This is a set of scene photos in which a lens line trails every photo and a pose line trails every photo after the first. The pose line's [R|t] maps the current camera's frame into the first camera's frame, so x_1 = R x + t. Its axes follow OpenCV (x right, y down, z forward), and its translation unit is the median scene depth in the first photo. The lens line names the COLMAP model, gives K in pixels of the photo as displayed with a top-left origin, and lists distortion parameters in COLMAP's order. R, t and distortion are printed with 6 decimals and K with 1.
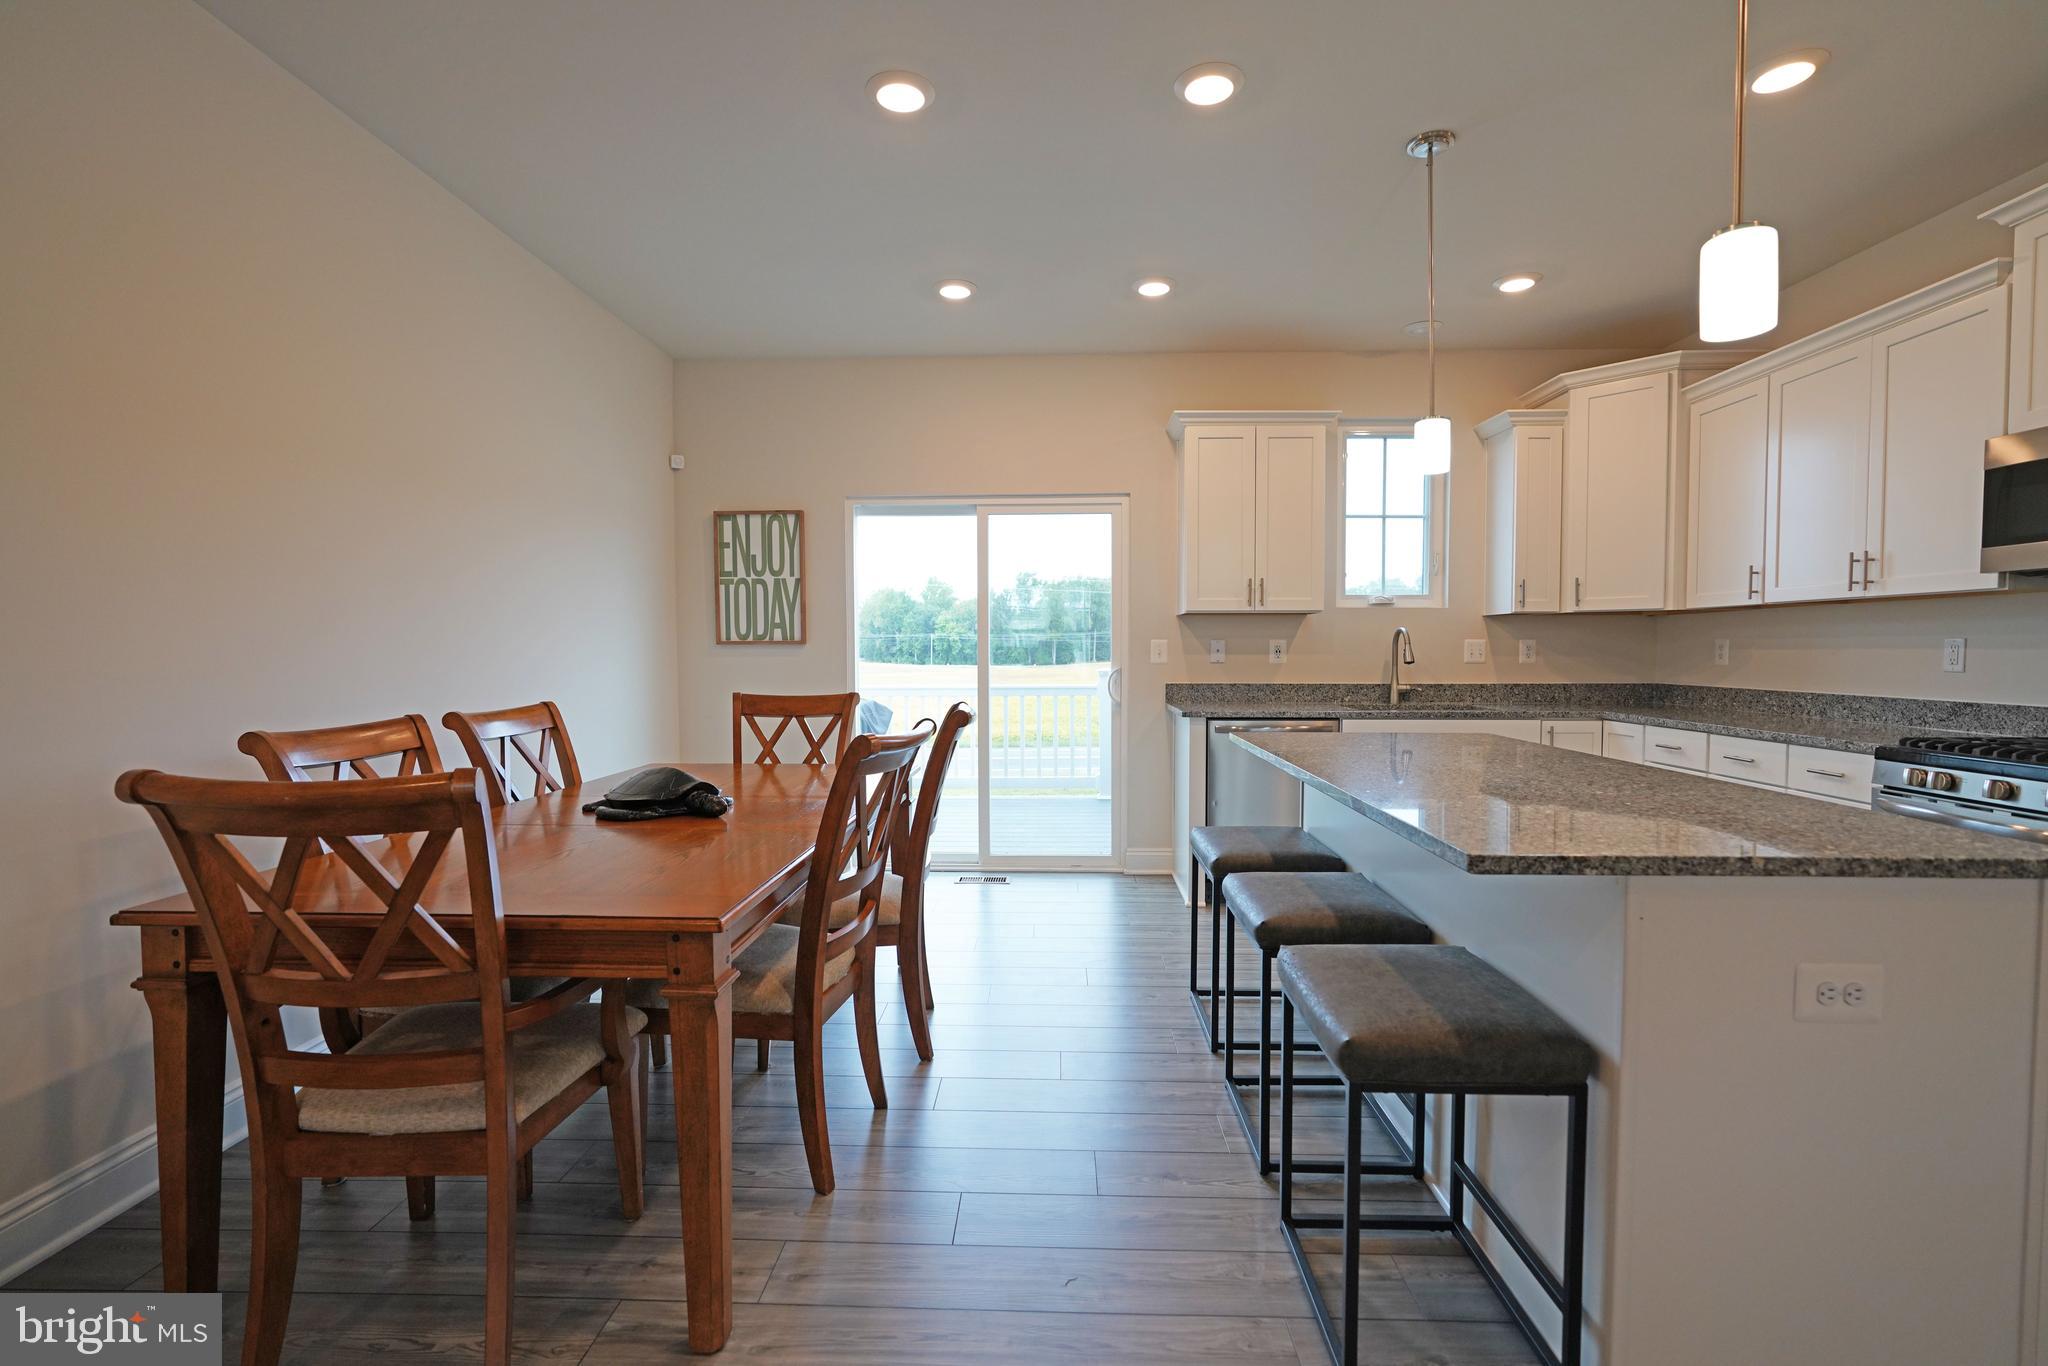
lens RADIAL K [[915.0, 0, 1026.2], [0, 915.0, 681.8], [0, 0, 1]] dist [-0.007056, 0.002482]
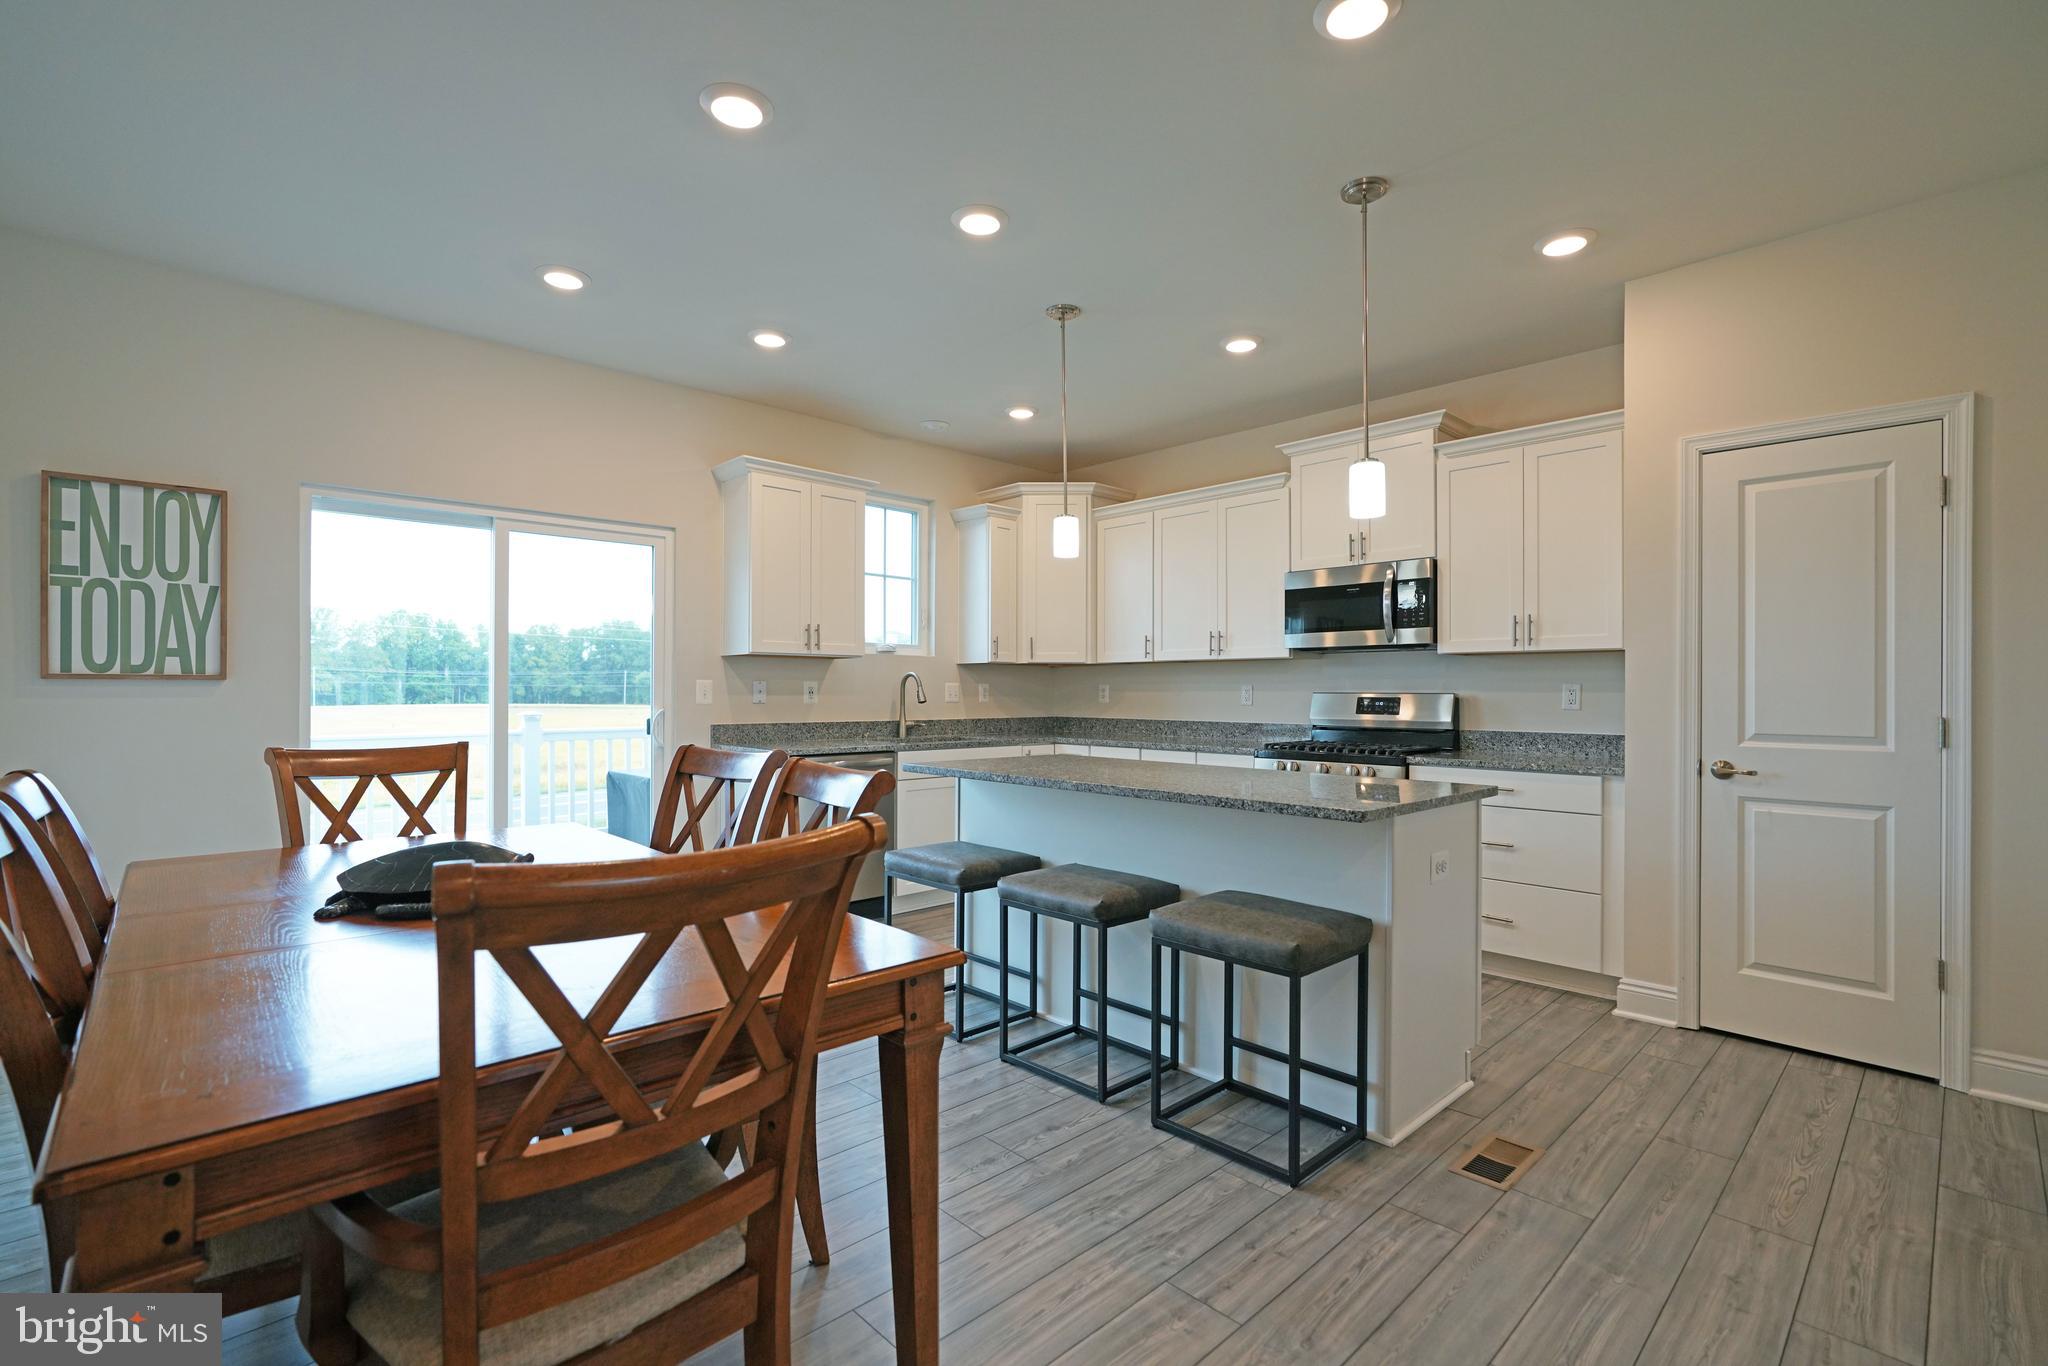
lens RADIAL K [[915.0, 0, 1016.8], [0, 915.0, 686.8], [0, 0, 1]] dist [-0.007056, 0.002482]
pose [[0.703963, 0.007818, 0.710193, -0.322492], [0.021776, 0.999232, -0.032585, 0.000497], [-0.709902, 0.038403, 0.703252, 0.074376]]
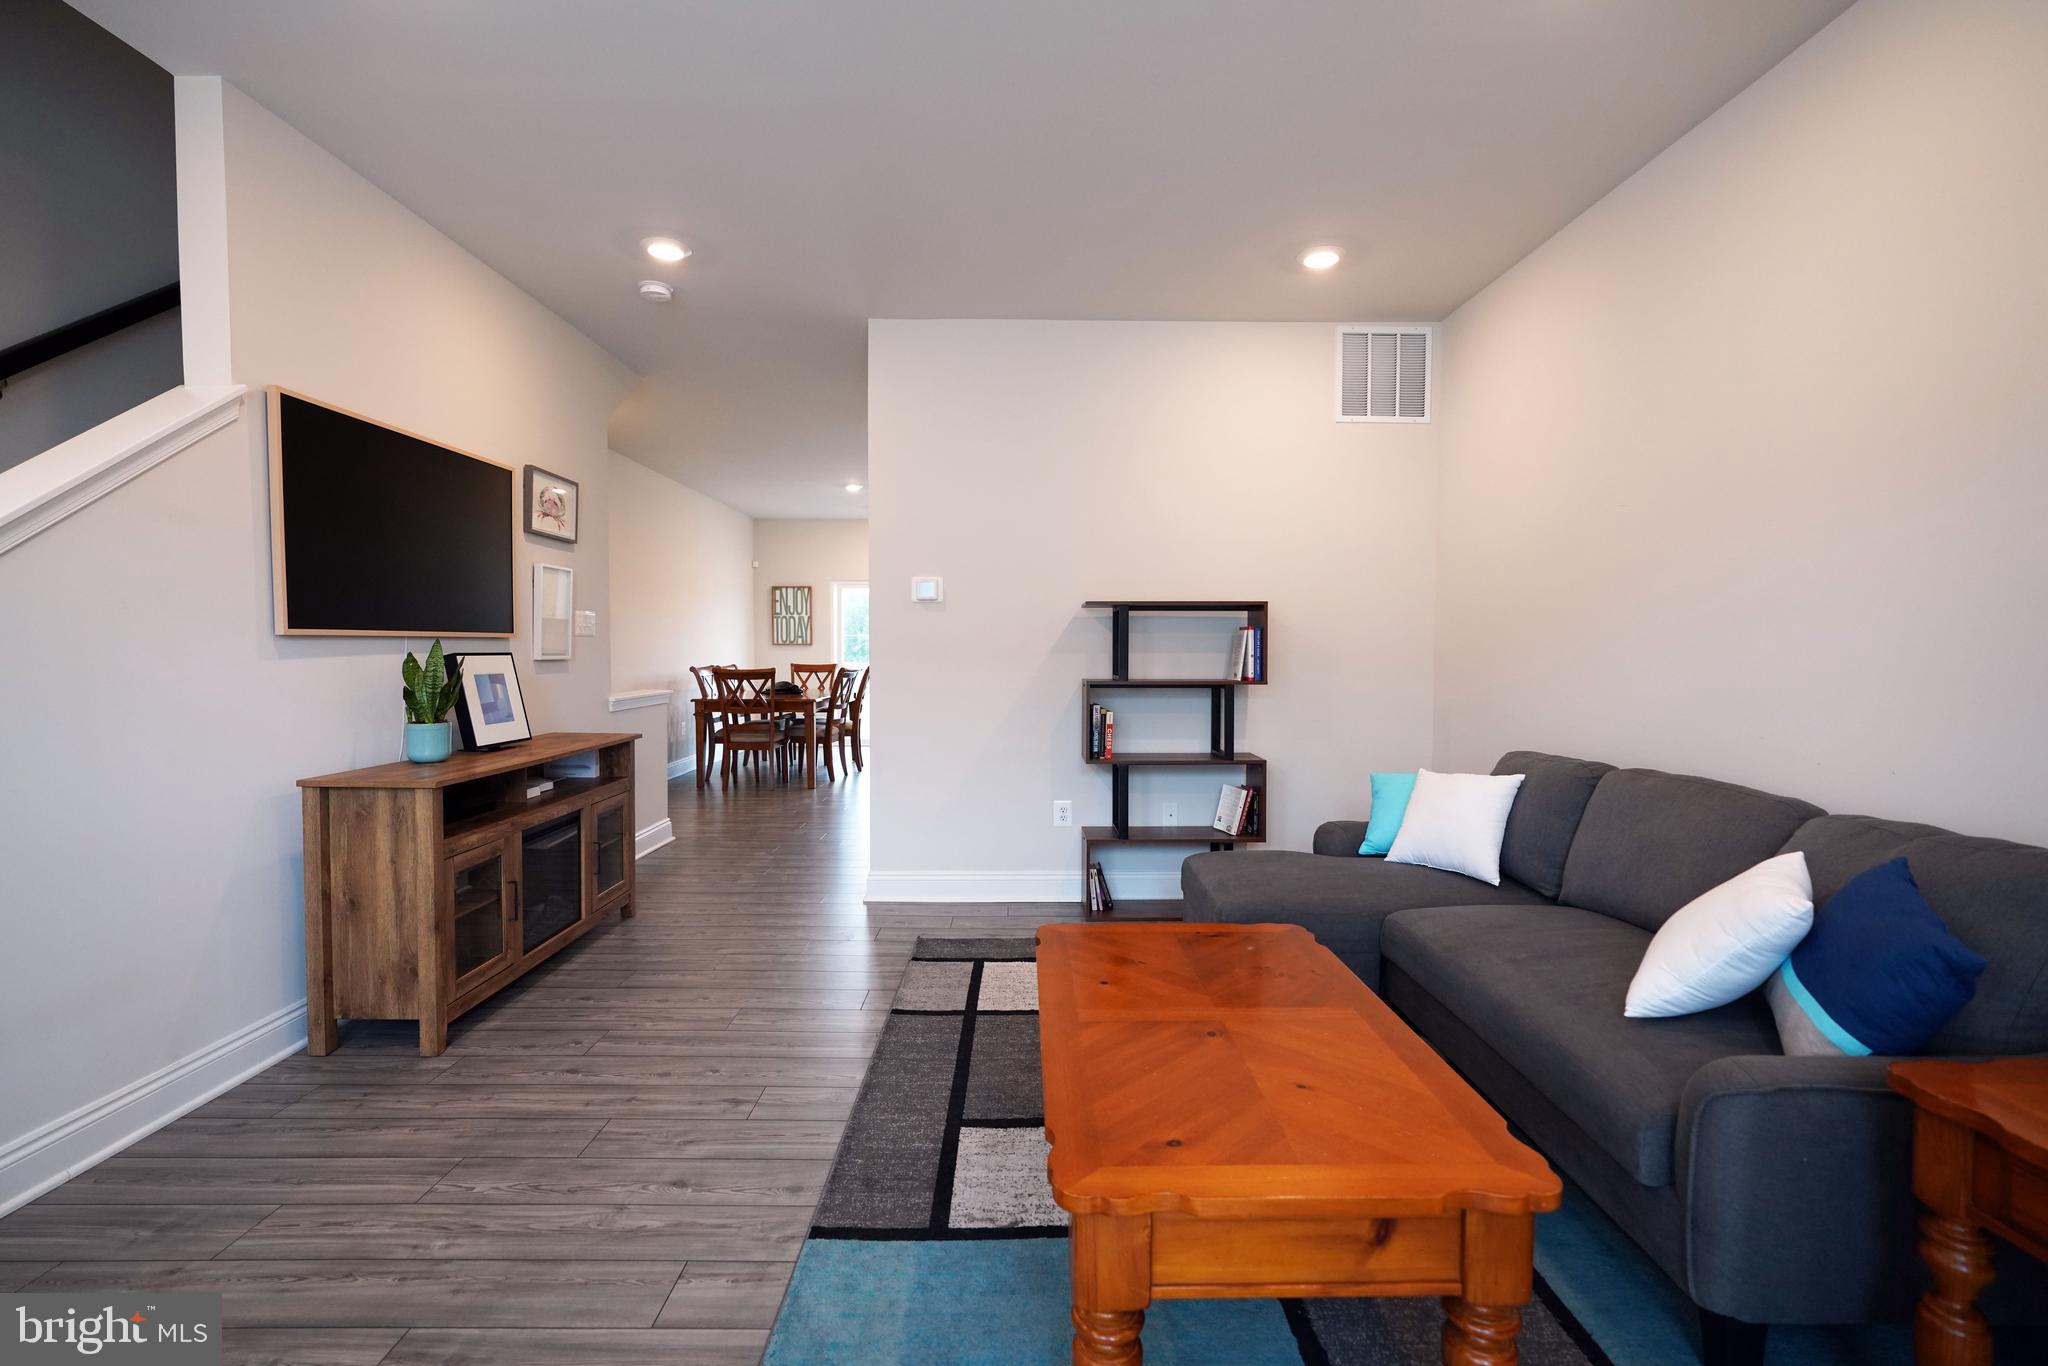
lens RADIAL K [[915.0, 0, 1029.2], [0, 915.0, 683.2], [0, 0, 1]] dist [-0.007056, 0.002482]
pose [[0.998861, 0.008030, 0.047026, 0.199365], [-0.008182, 0.999962, 0.003038, 0.043931], [-0.047000, -0.003420, 0.998889, -1.346839]]
